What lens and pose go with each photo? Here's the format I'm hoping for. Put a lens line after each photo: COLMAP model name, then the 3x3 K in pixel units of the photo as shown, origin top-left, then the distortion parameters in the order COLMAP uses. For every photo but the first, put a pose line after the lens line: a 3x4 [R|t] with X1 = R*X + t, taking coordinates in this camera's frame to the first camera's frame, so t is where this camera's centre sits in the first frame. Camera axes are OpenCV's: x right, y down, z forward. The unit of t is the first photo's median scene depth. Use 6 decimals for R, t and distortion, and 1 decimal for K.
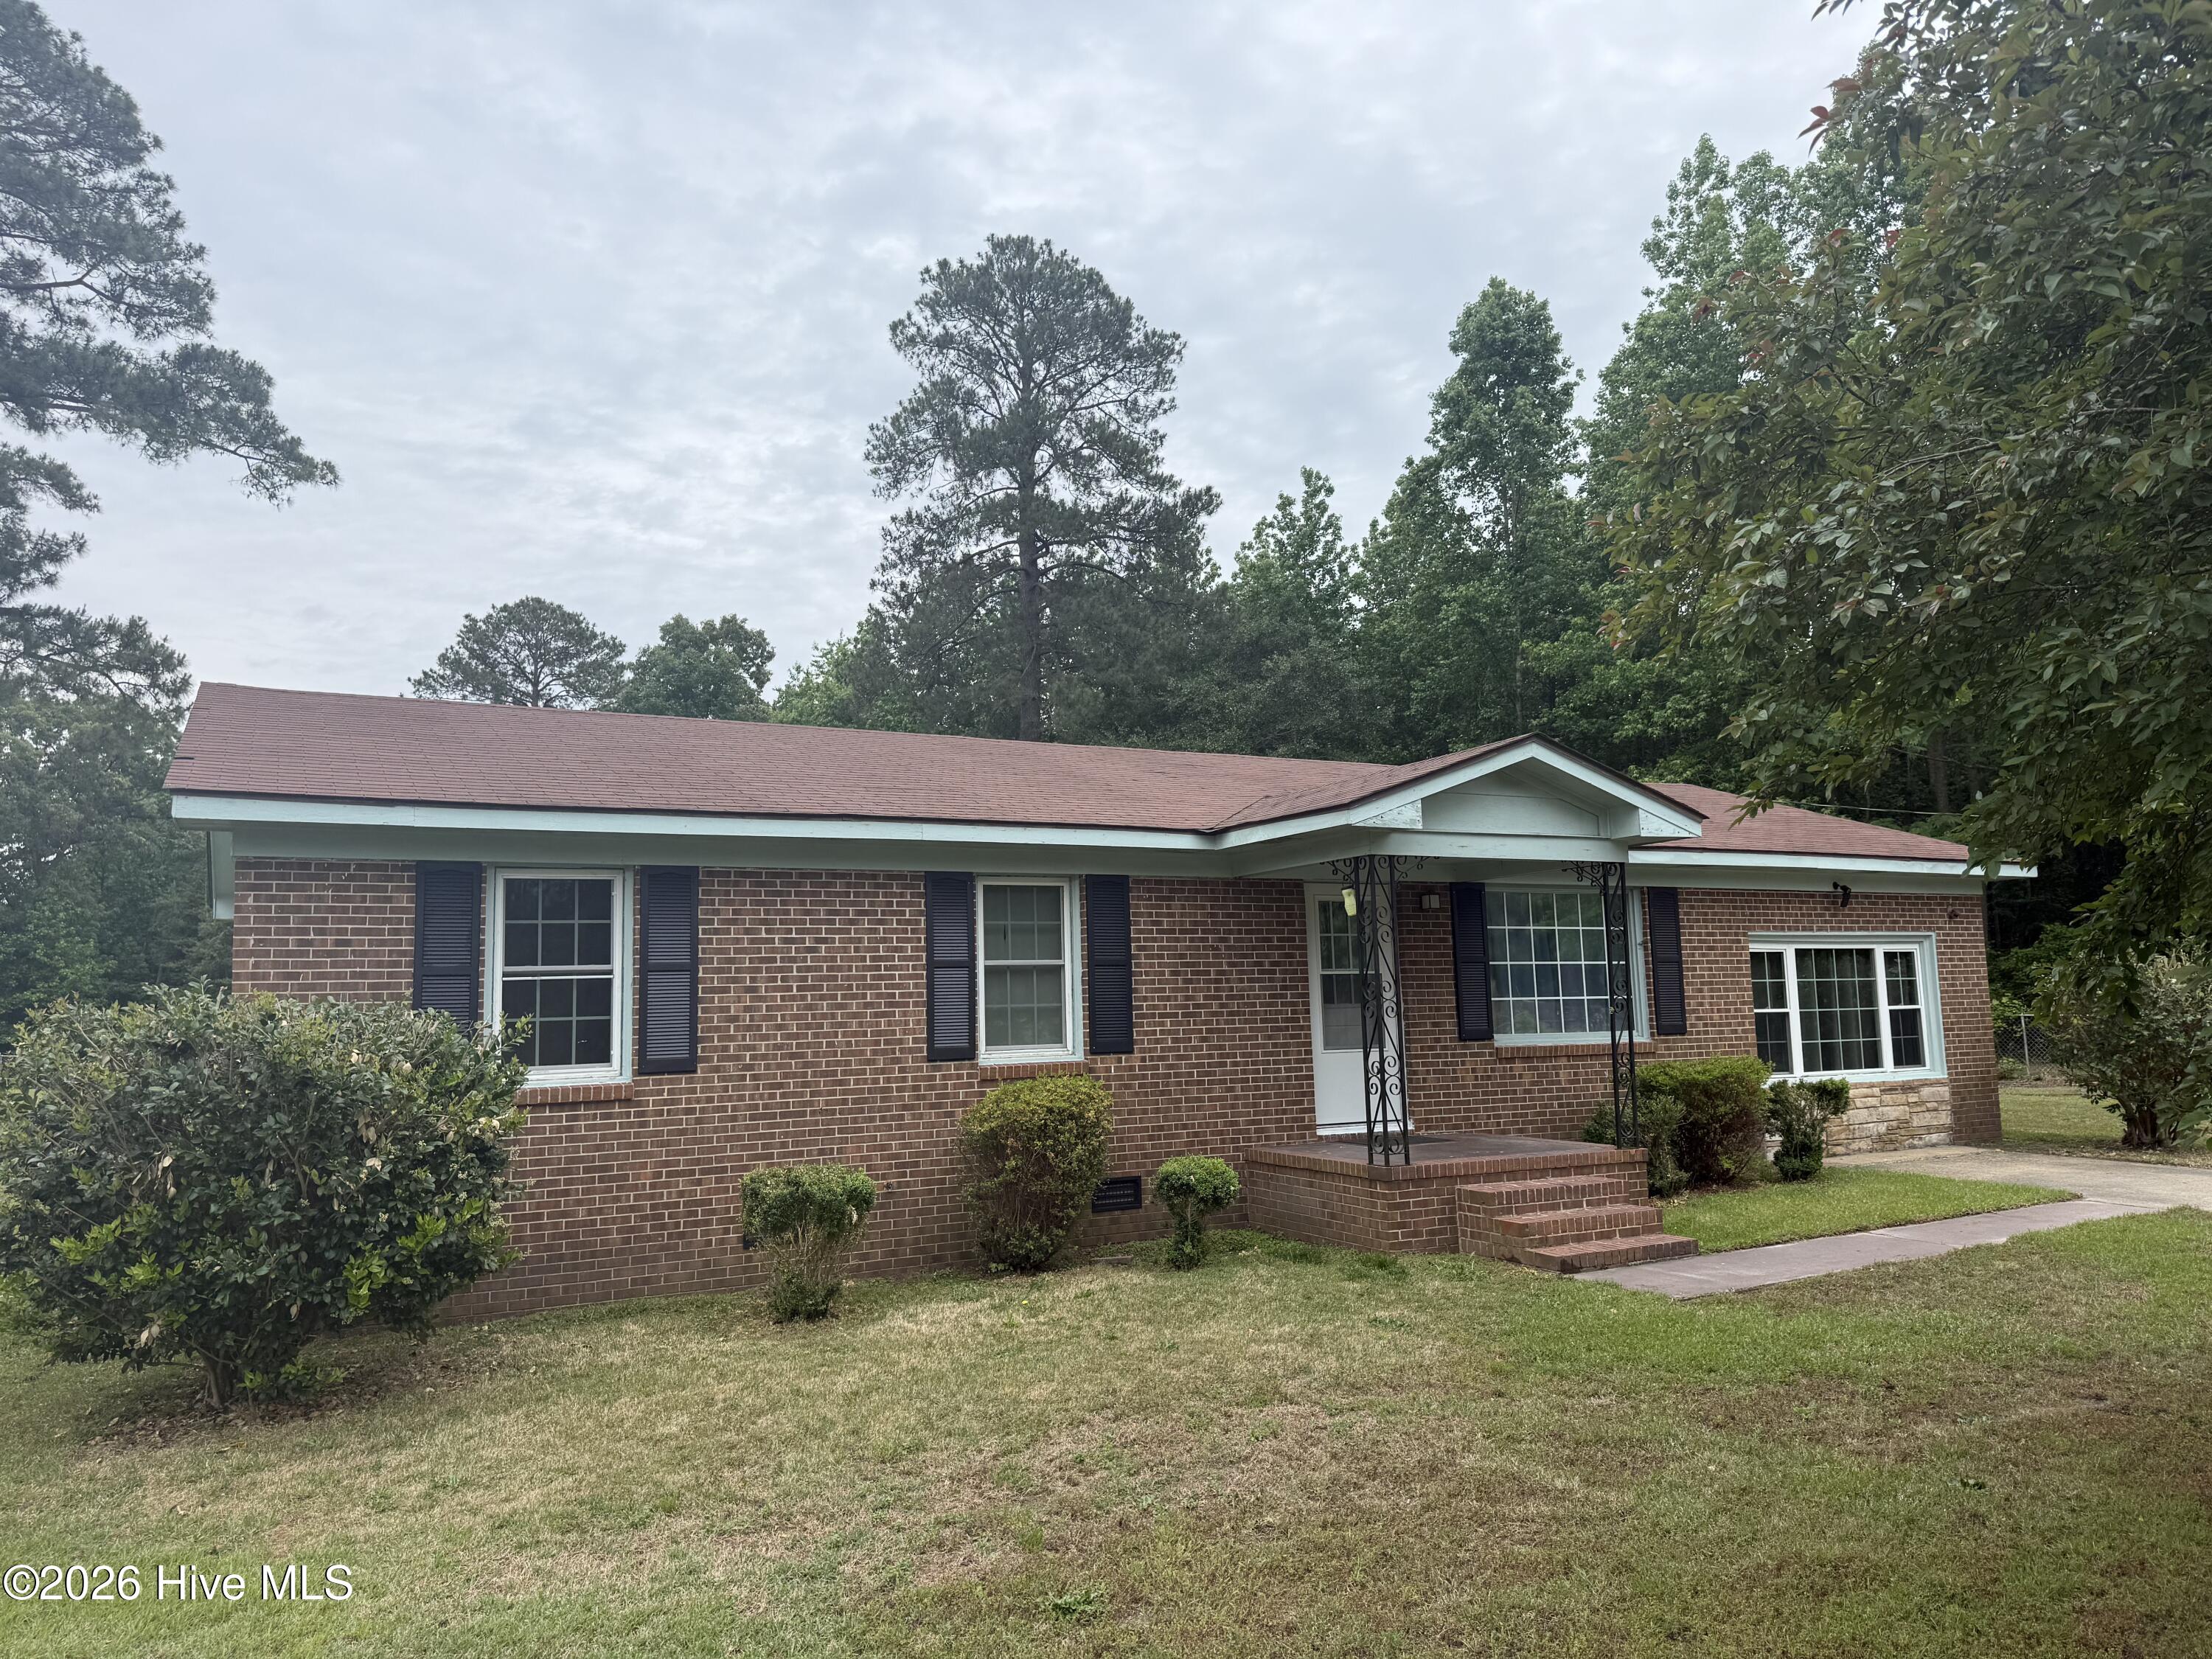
lens RADIAL K [[1503.2, 0, 1072.6], [0, 1503.2, 840.9], [0, 0, 1]] dist [0.167202, -0.270857]
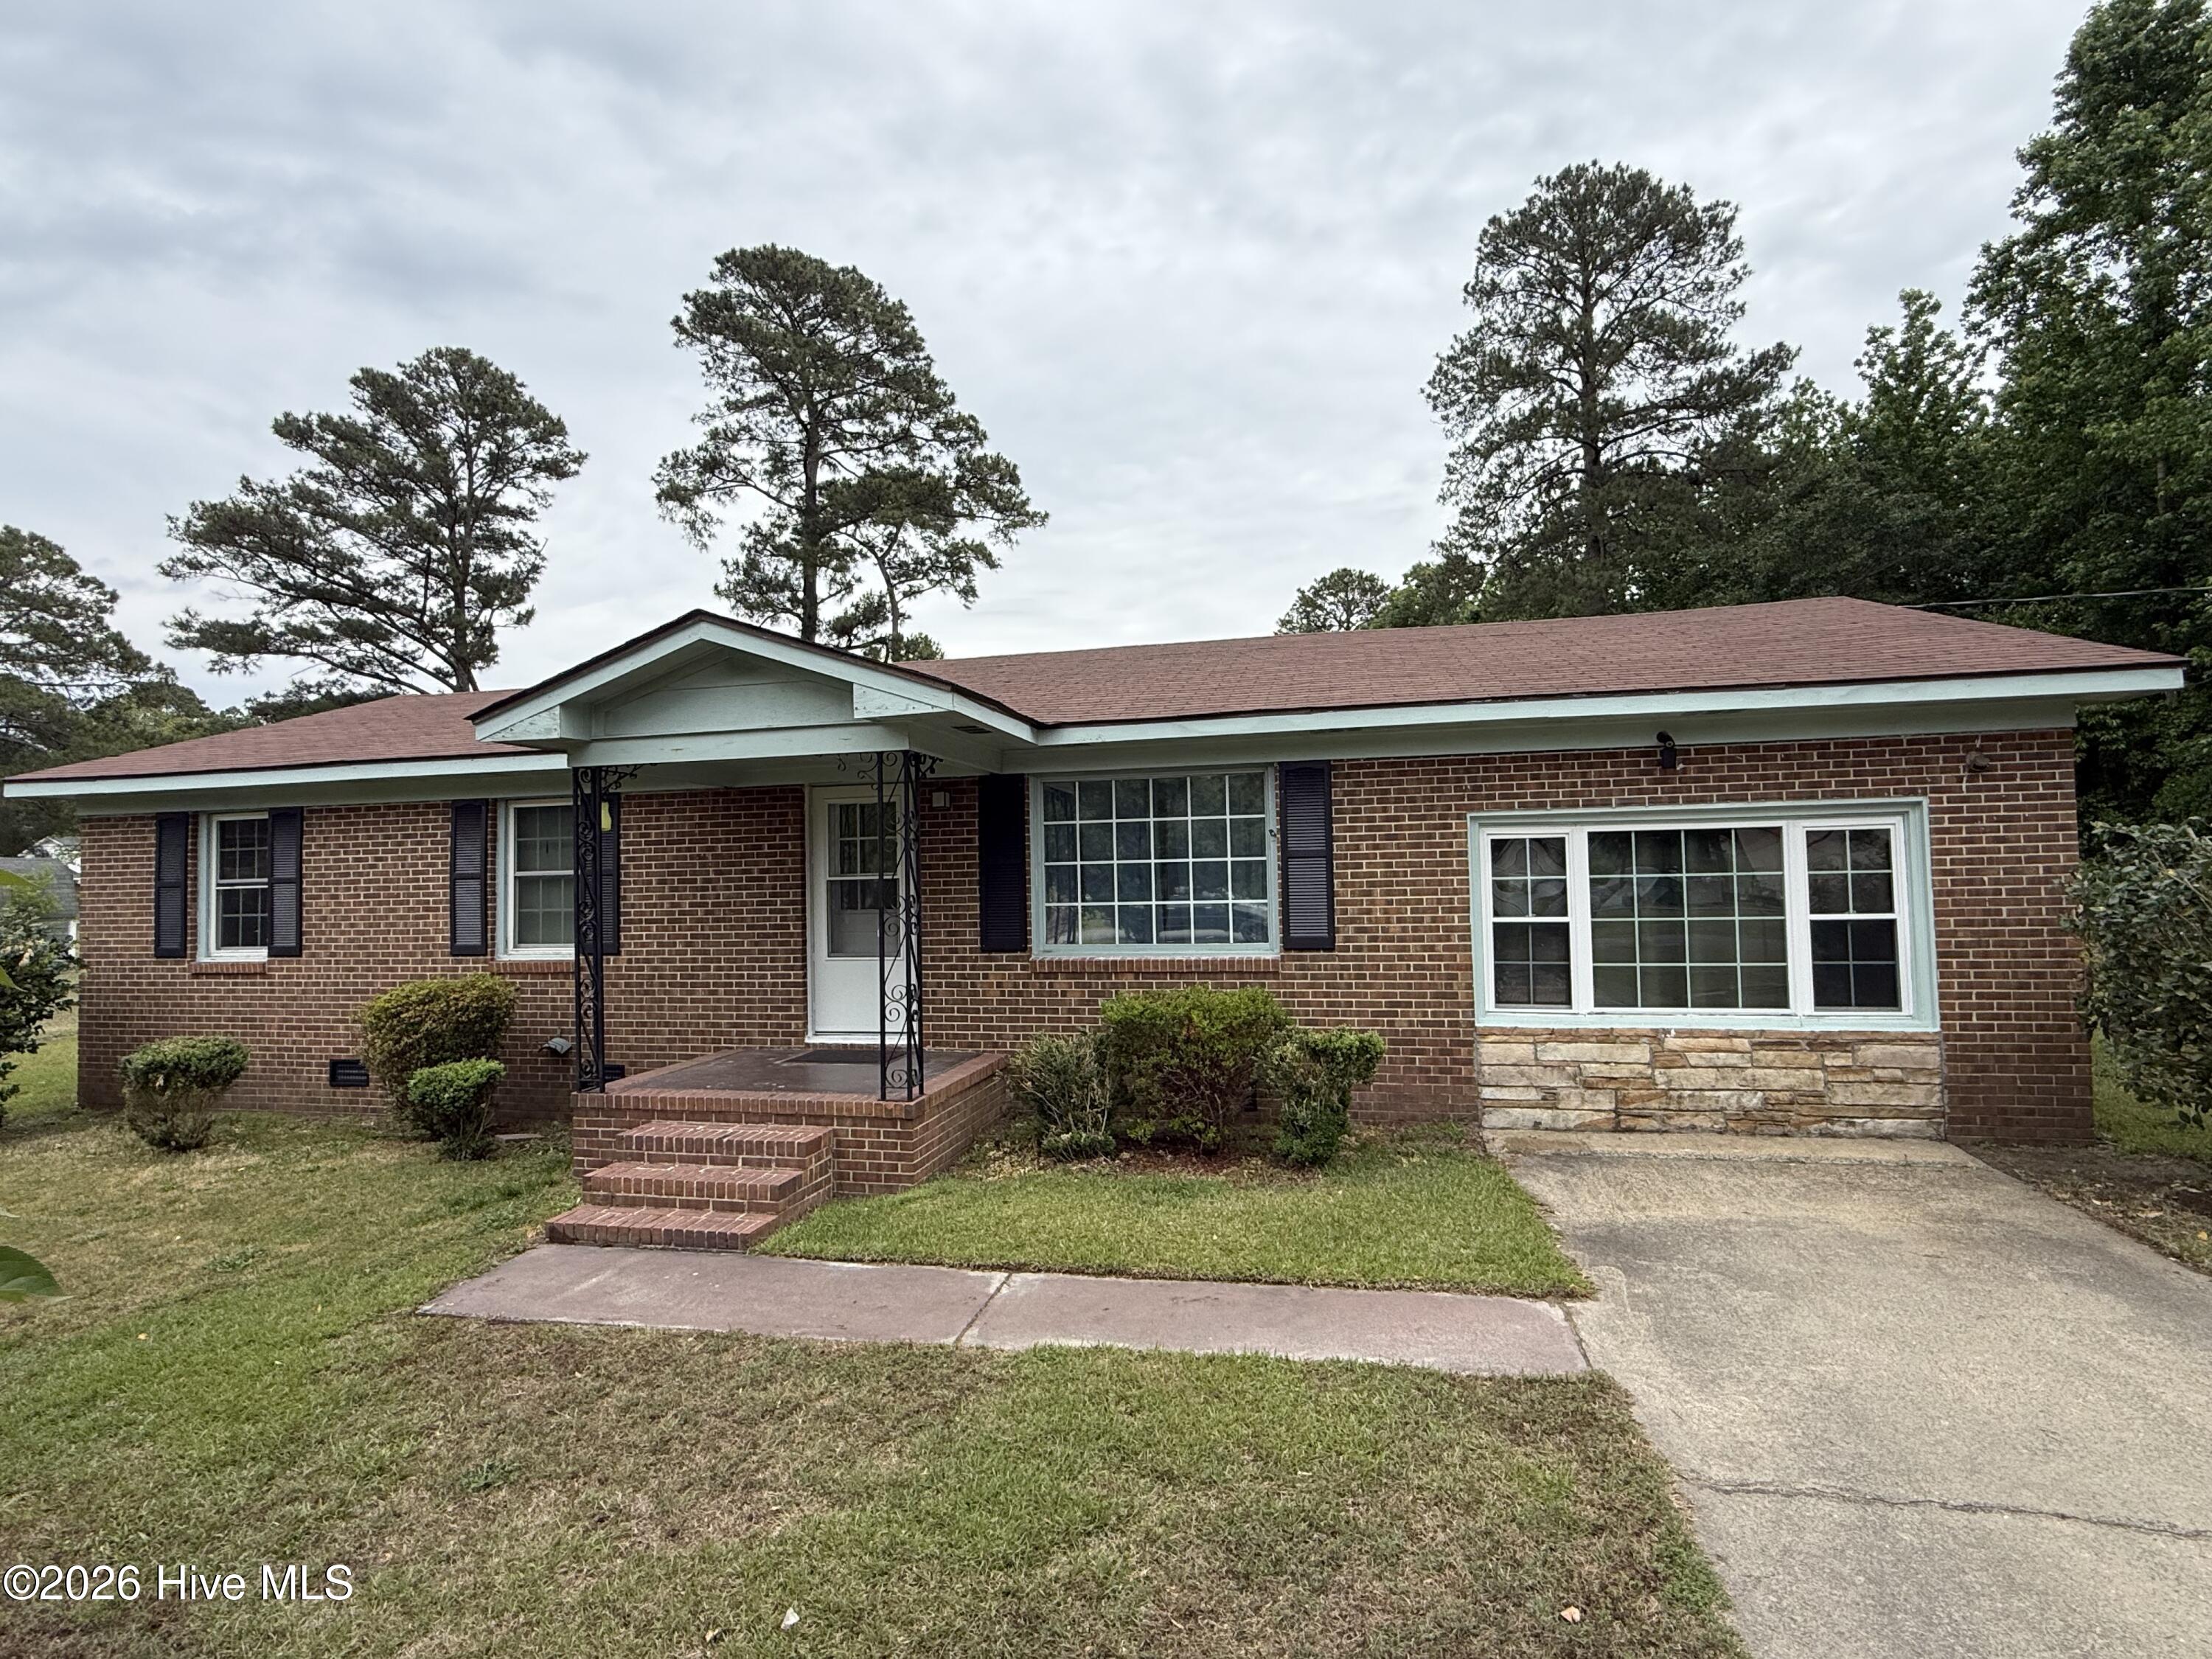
lens RADIAL K [[1066.7, 0, 1106.0], [0, 1066.7, 829.5], [0, 0, 1]] dist [0.001089, -0.000382]
pose [[0.764933, -0.018694, -0.643838, 0.774864], [0.075709, 0.995259, 0.061051, 0.028341], [0.639644, -0.095444, 0.762722, 0.617298]]
